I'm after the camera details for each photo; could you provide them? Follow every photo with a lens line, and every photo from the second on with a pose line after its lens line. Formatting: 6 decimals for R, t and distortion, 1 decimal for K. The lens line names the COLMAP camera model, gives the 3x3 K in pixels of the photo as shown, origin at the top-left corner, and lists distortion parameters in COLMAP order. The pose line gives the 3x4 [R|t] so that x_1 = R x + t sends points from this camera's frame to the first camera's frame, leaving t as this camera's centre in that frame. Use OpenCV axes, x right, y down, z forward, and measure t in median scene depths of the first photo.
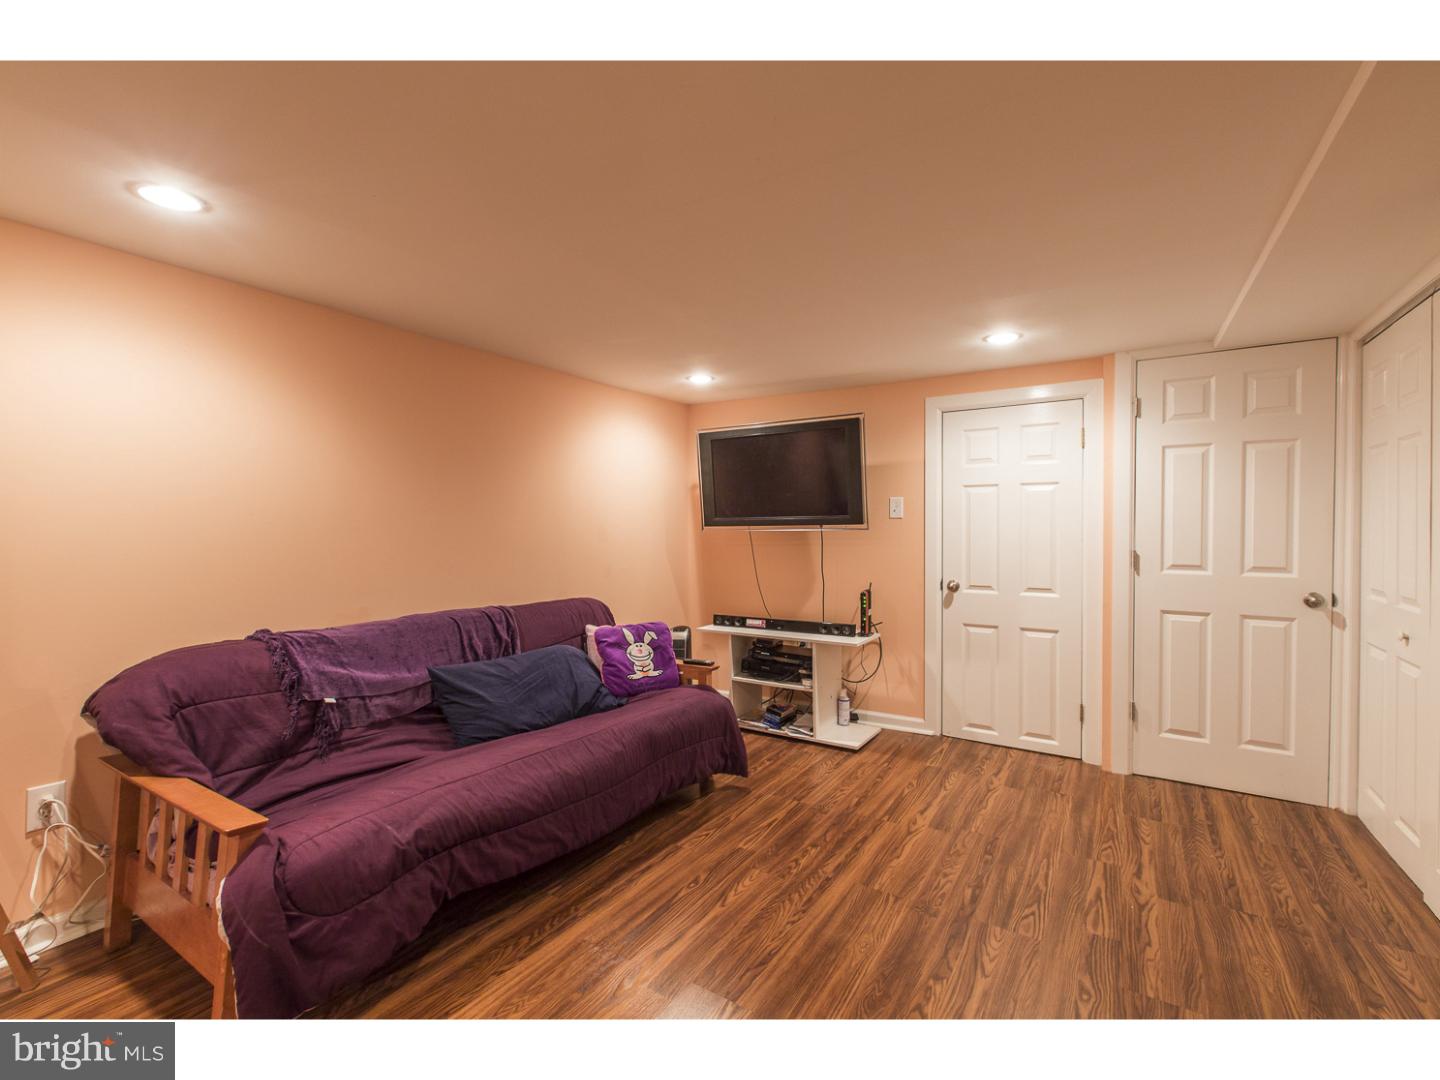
lens RADIAL K [[634.3, 0, 726.4], [0, 634.3, 536.5], [0, 0, 1]] dist [-0.008252, -0.000168]
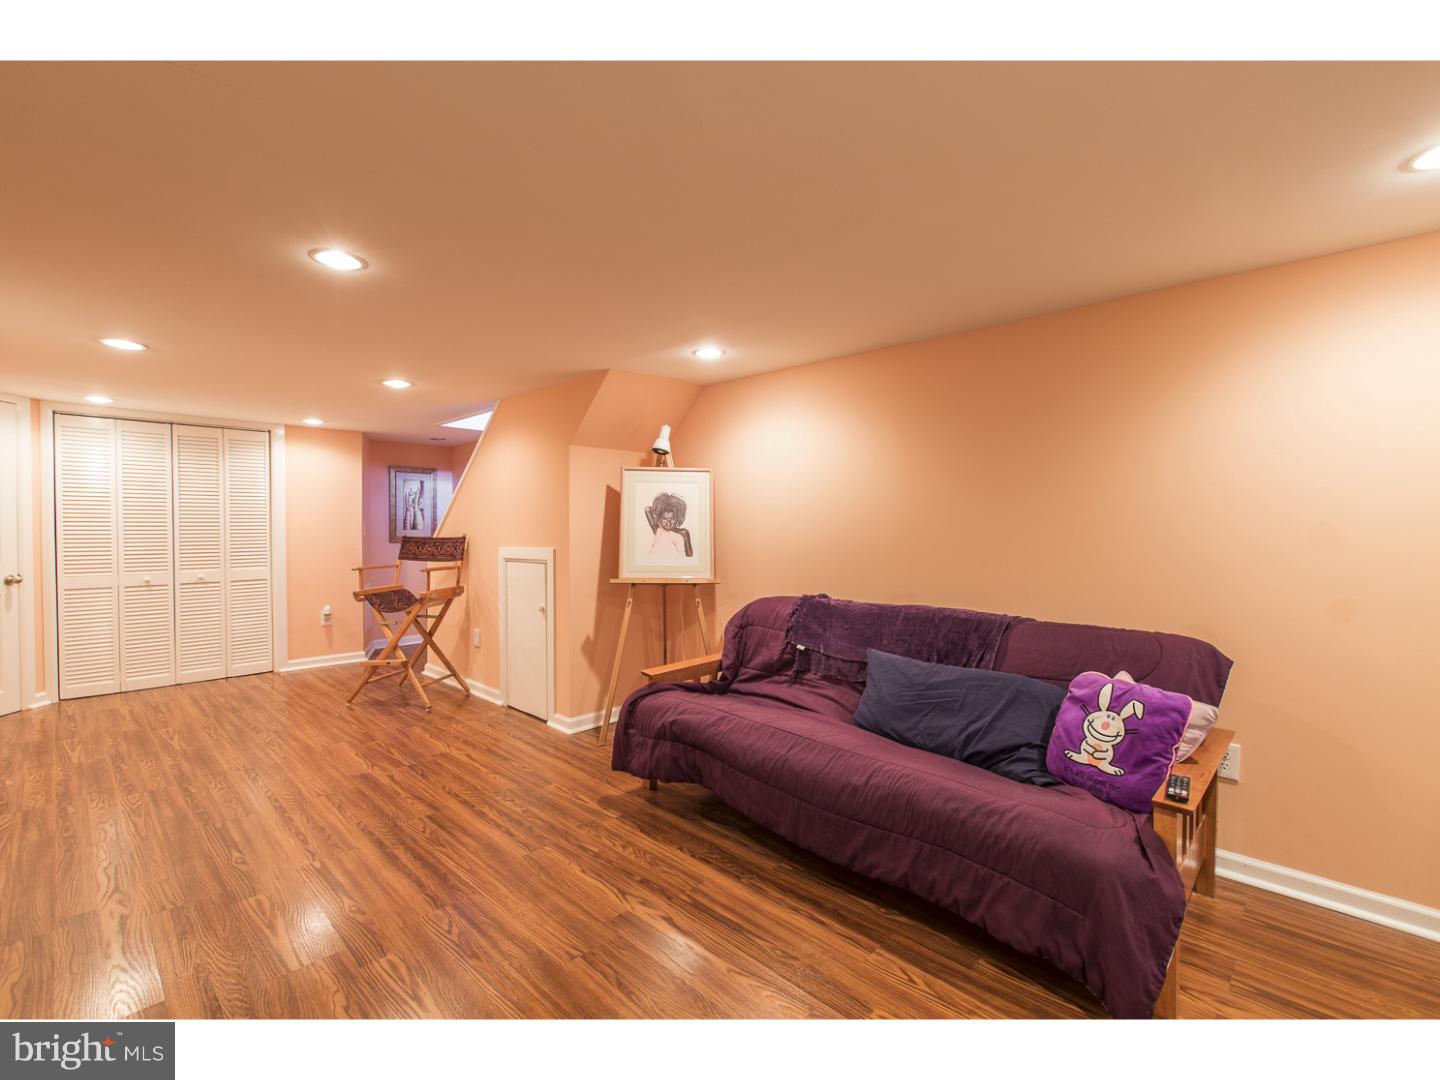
lens RADIAL K [[641.8, 0, 729.4], [0, 641.8, 538.0], [0, 0, 1]] dist [0.000056, 0.000230]
pose [[-0.204554, 0.014944, -0.978741, 0.569618], [-0.015407, 0.999710, 0.018484, -0.005968], [0.978734, 0.018861, -0.204265, 0.805541]]
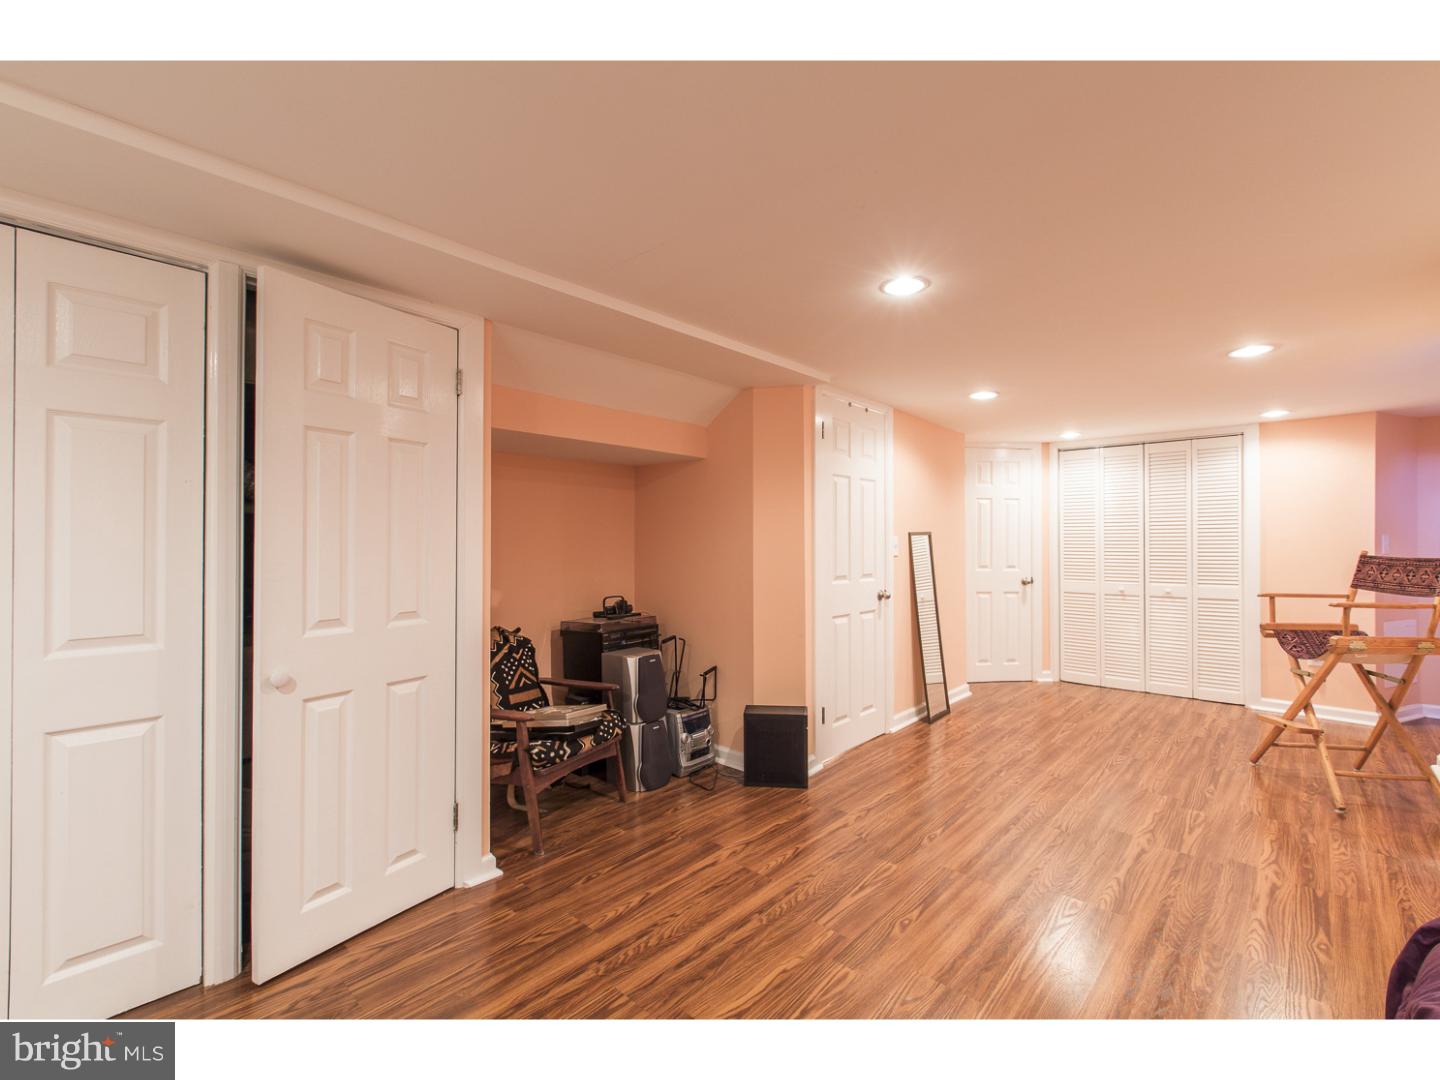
lens RADIAL K [[642.1, 0, 721.0], [0, 642.1, 535.3], [0, 0, 1]] dist [0.015763, -0.000032]
pose [[-0.982397, 0.002620, 0.186786, 0.051436], [0.003816, 0.999974, 0.006042, -0.013131], [-0.186765, 0.006649, -0.982382, 0.999659]]
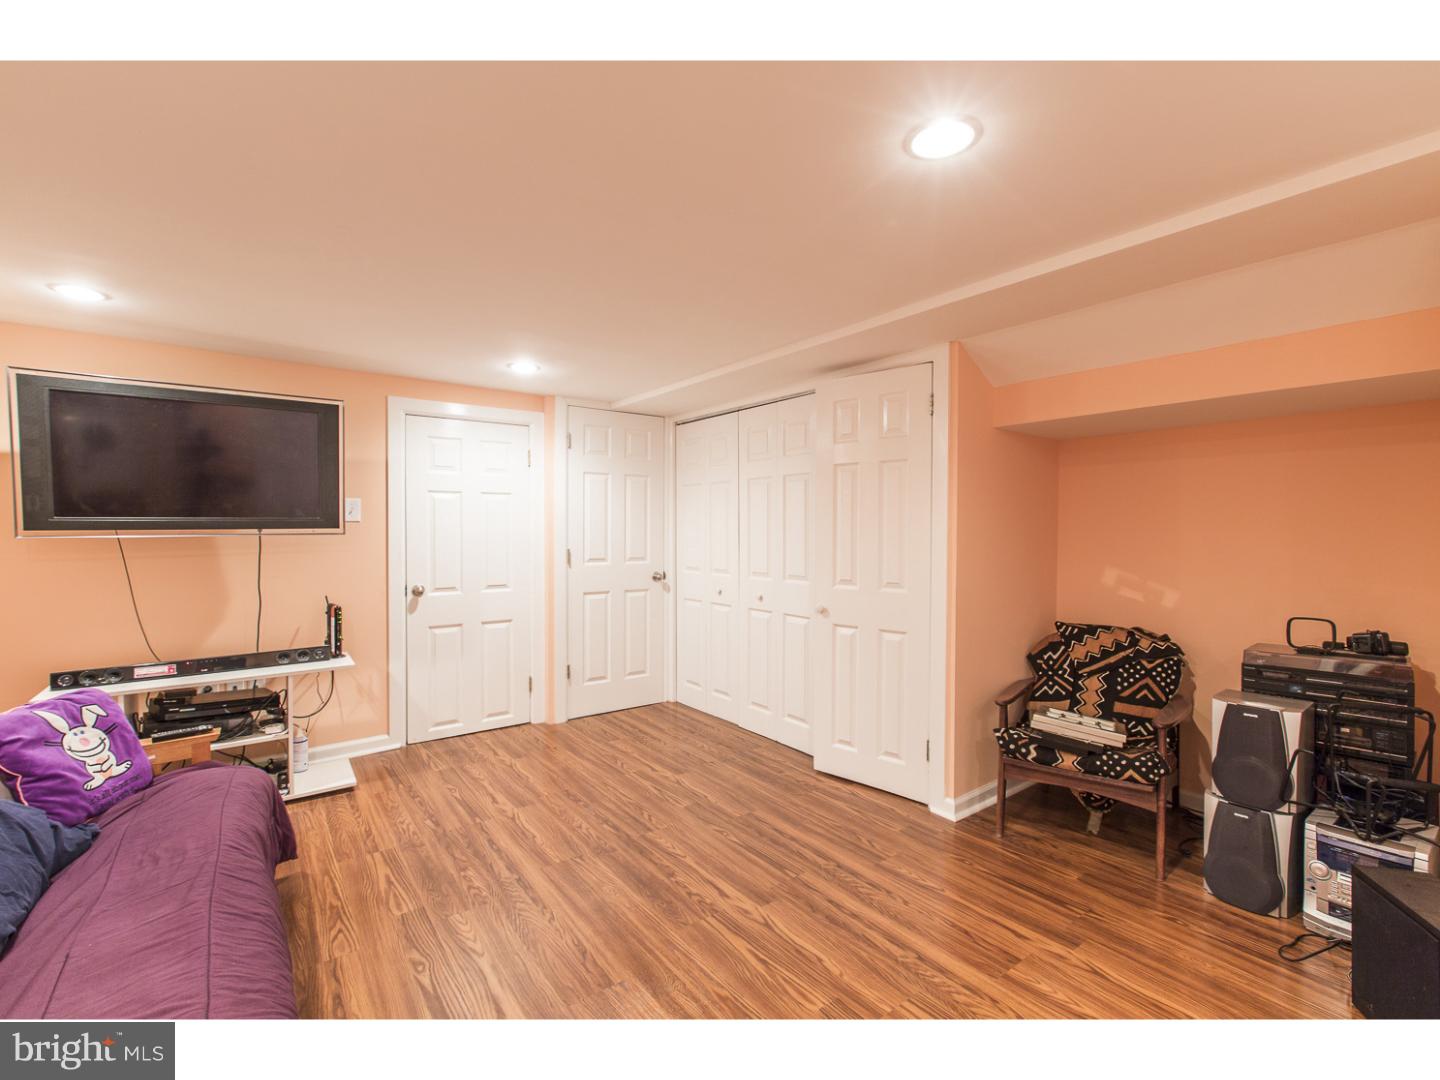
lens RADIAL K [[630.9, 0, 716.0], [0, 630.9, 534.7], [0, 0, 1]] dist [0.000160, -0.000333]
pose [[0.363135, -0.003808, 0.931729, -0.492827], [0.014560, 0.999893, -0.001588, -0.001586], [-0.931623, 0.014142, 0.363152, 0.248995]]
